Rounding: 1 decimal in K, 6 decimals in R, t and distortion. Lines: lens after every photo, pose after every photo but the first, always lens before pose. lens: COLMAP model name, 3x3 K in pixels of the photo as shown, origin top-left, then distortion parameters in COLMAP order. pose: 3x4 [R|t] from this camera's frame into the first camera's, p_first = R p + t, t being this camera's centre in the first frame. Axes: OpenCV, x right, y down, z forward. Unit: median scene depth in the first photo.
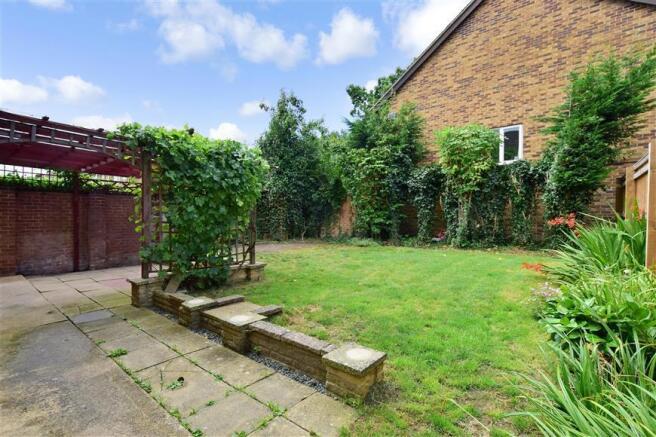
lens RADIAL K [[325.8, 0, 328.0], [0, 325.8, 218.5], [0, 0, 1]] dist [0.000143, 0.000578]
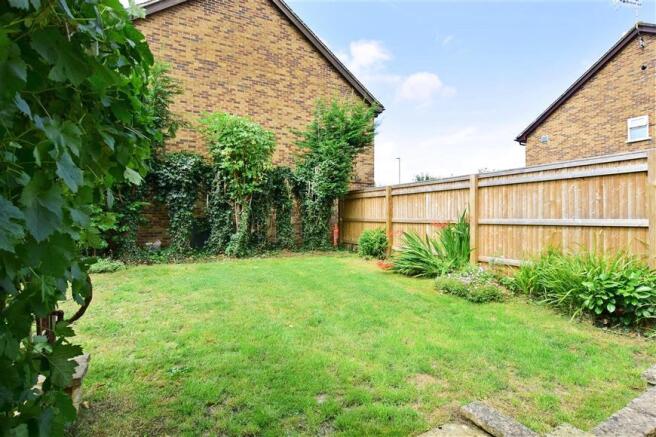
lens RADIAL K [[325.8, 0, 328.0], [0, 325.8, 218.5], [0, 0, 1]] dist [0.000143, 0.000578]
pose [[0.377226, 0.006637, 0.926098, -0.291937], [0.005374, 0.999942, -0.009355, -0.001792], [-0.926106, 0.008506, 0.377168, 0.435705]]
